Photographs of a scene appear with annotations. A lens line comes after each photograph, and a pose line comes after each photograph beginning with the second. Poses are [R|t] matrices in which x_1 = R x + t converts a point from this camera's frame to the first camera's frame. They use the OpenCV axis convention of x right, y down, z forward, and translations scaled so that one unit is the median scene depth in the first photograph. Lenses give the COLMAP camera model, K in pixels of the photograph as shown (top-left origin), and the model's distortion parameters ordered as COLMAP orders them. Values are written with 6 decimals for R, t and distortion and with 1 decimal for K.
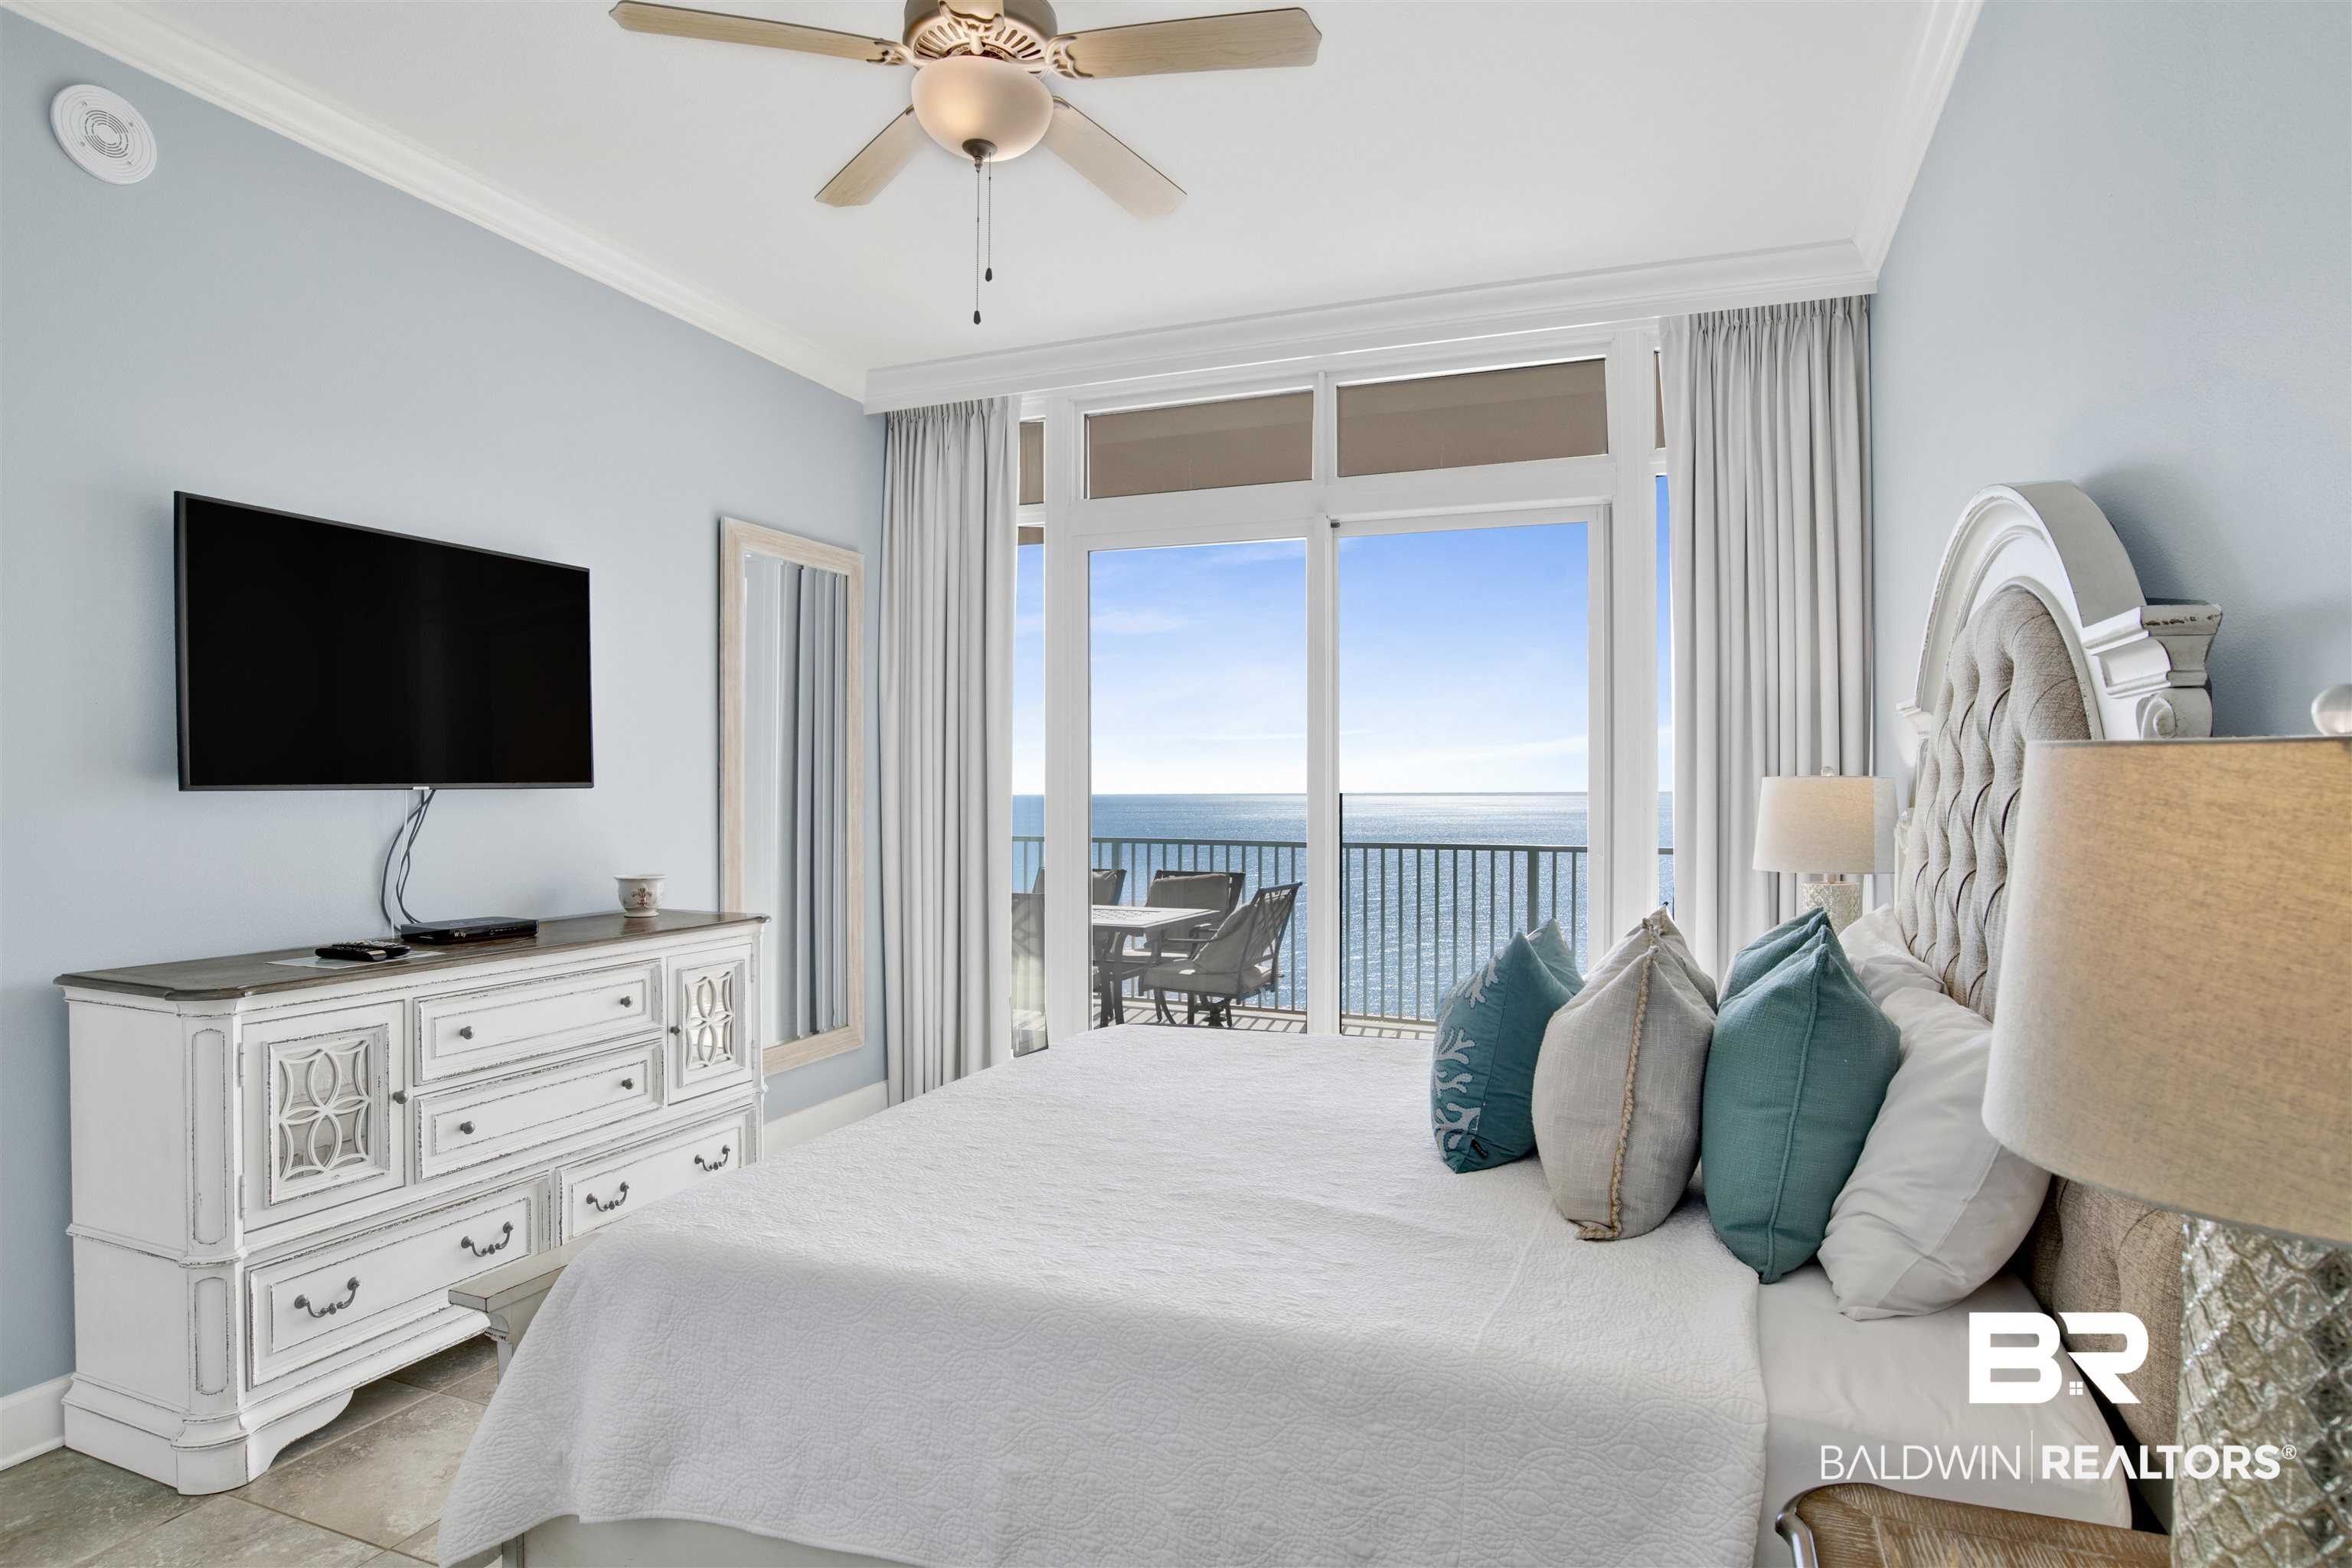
lens RADIAL K [[1285.0, 0, 1177.2], [0, 1285.0, 807.3], [0, 0, 1]] dist [-0.053329, 0.000206]
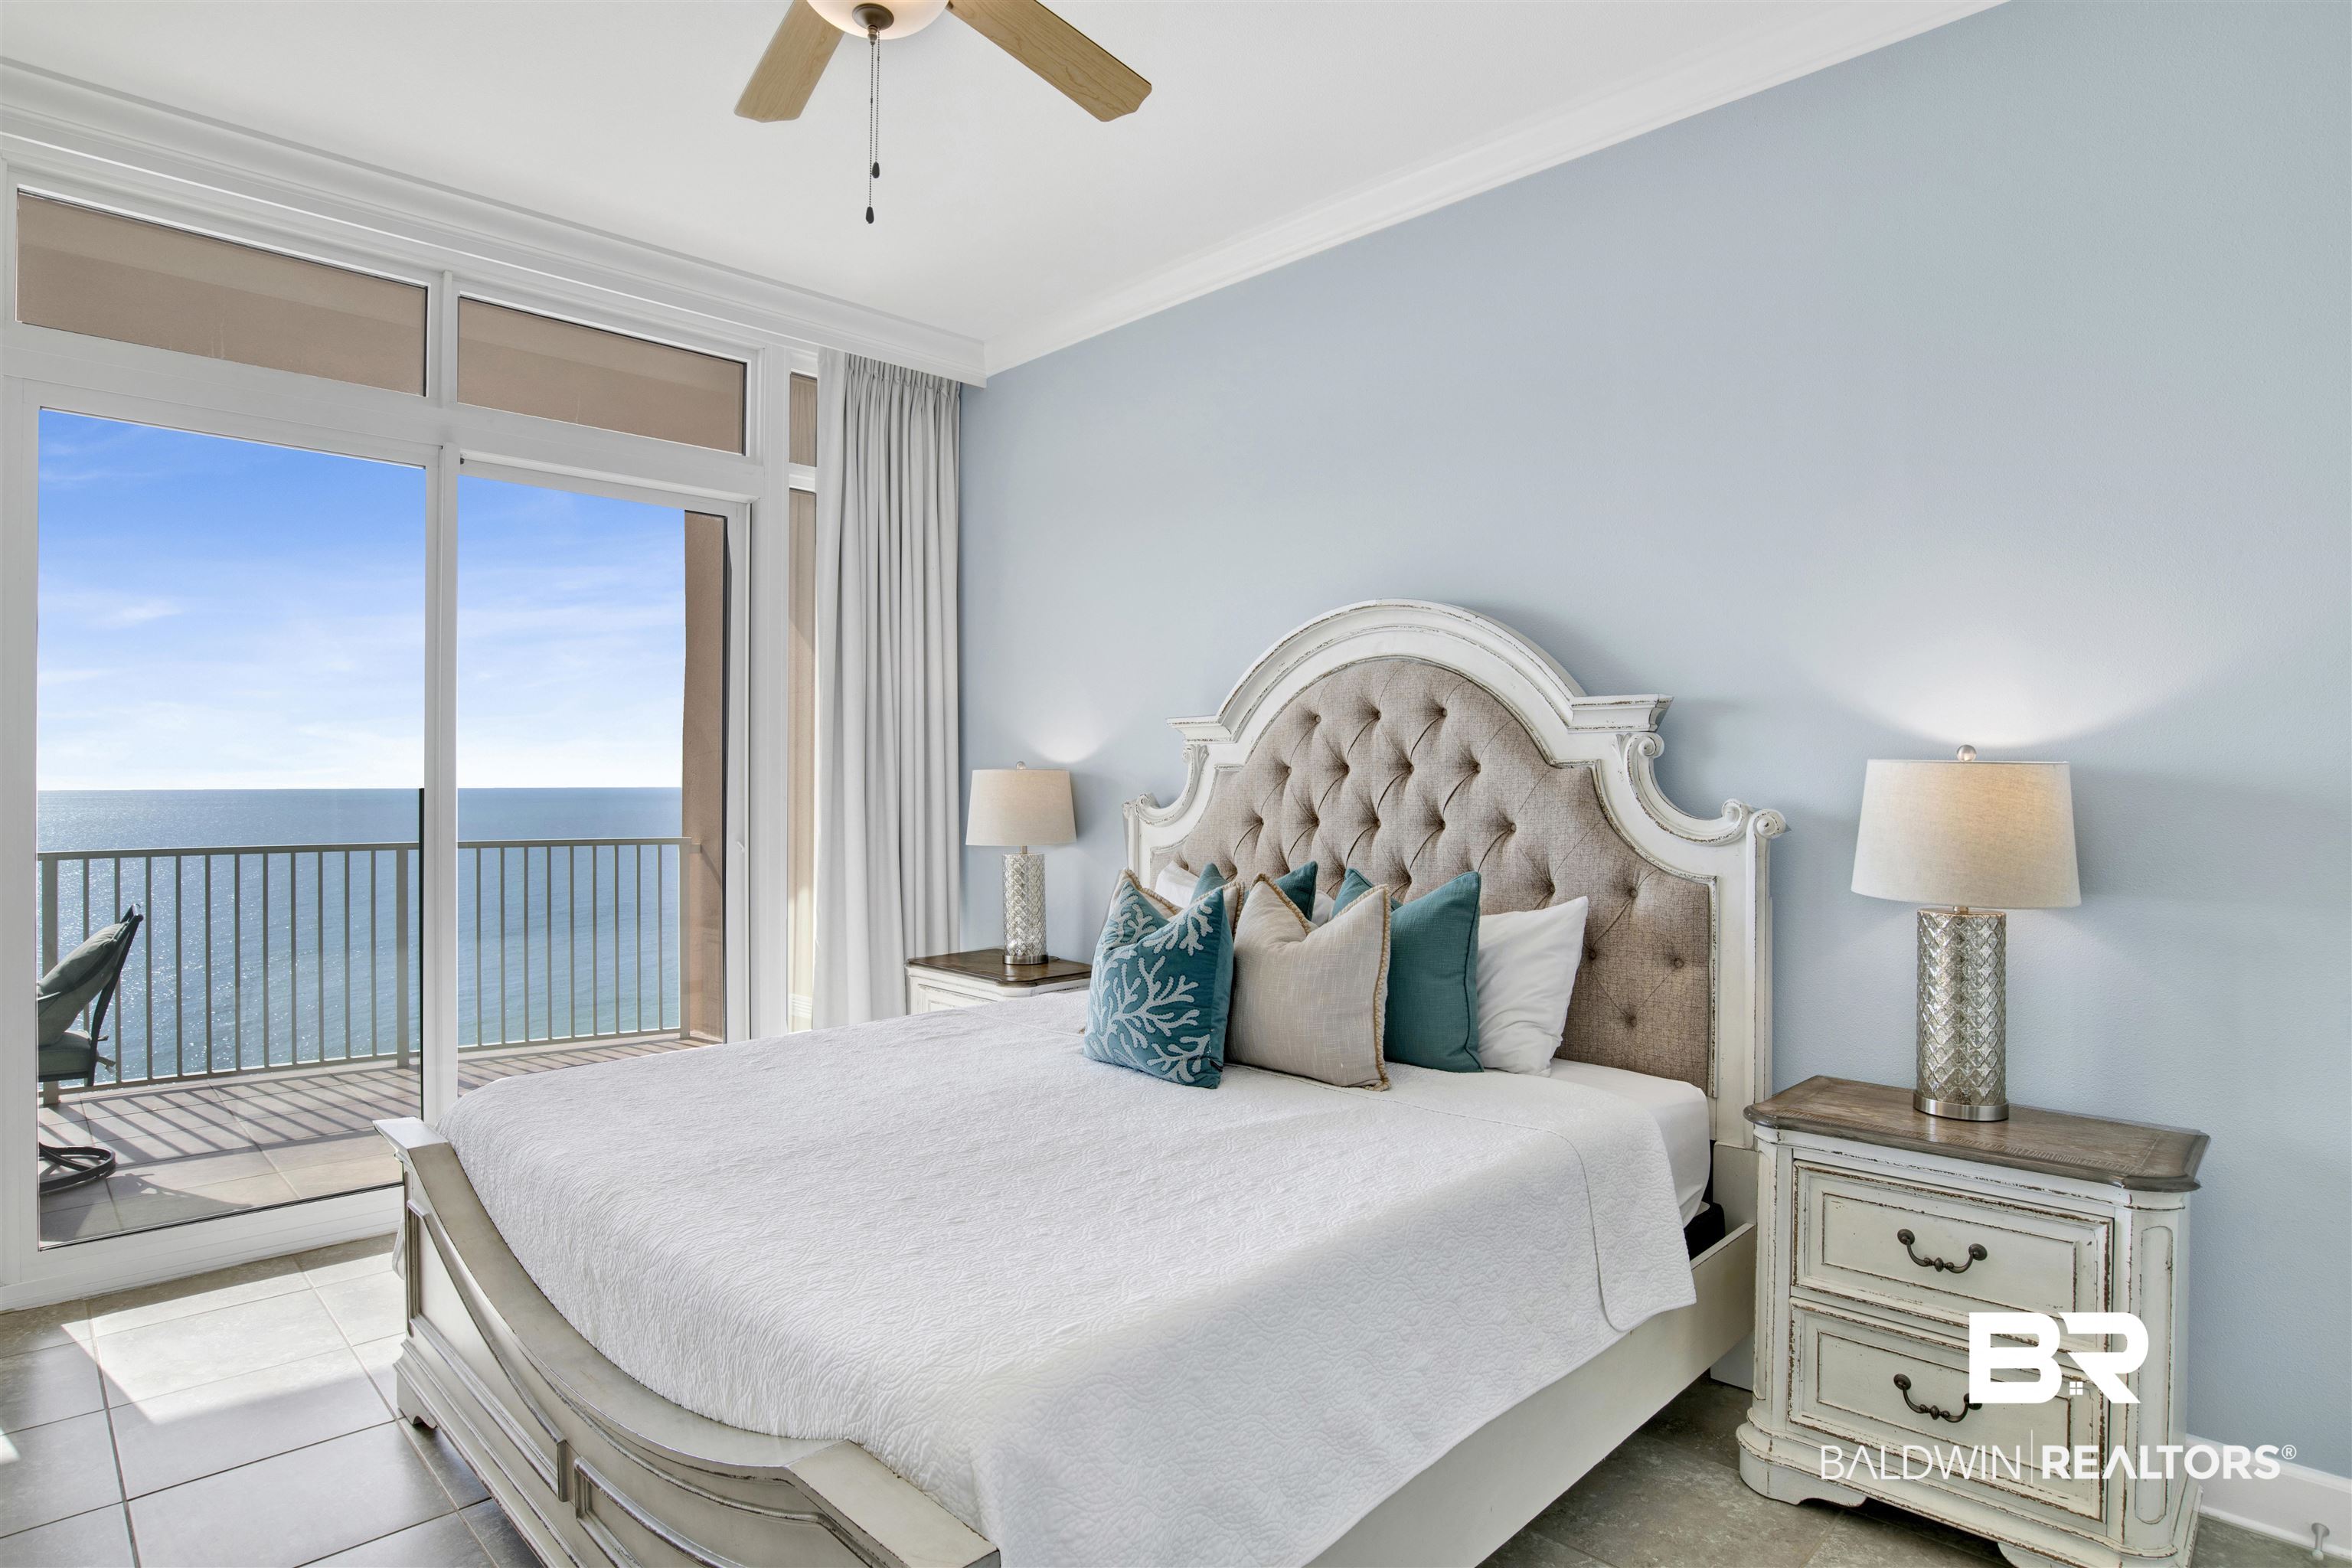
lens RADIAL K [[1258.1, 0, 1218.7], [0, 1258.1, 778.2], [0, 0, 1]] dist [-0.070163, 0.020640]
pose [[0.390073, 0.003021, 0.920779, -0.505371], [0.012239, 0.999889, -0.008465, -0.001681], [-0.920703, 0.014571, 0.389993, 0.293350]]
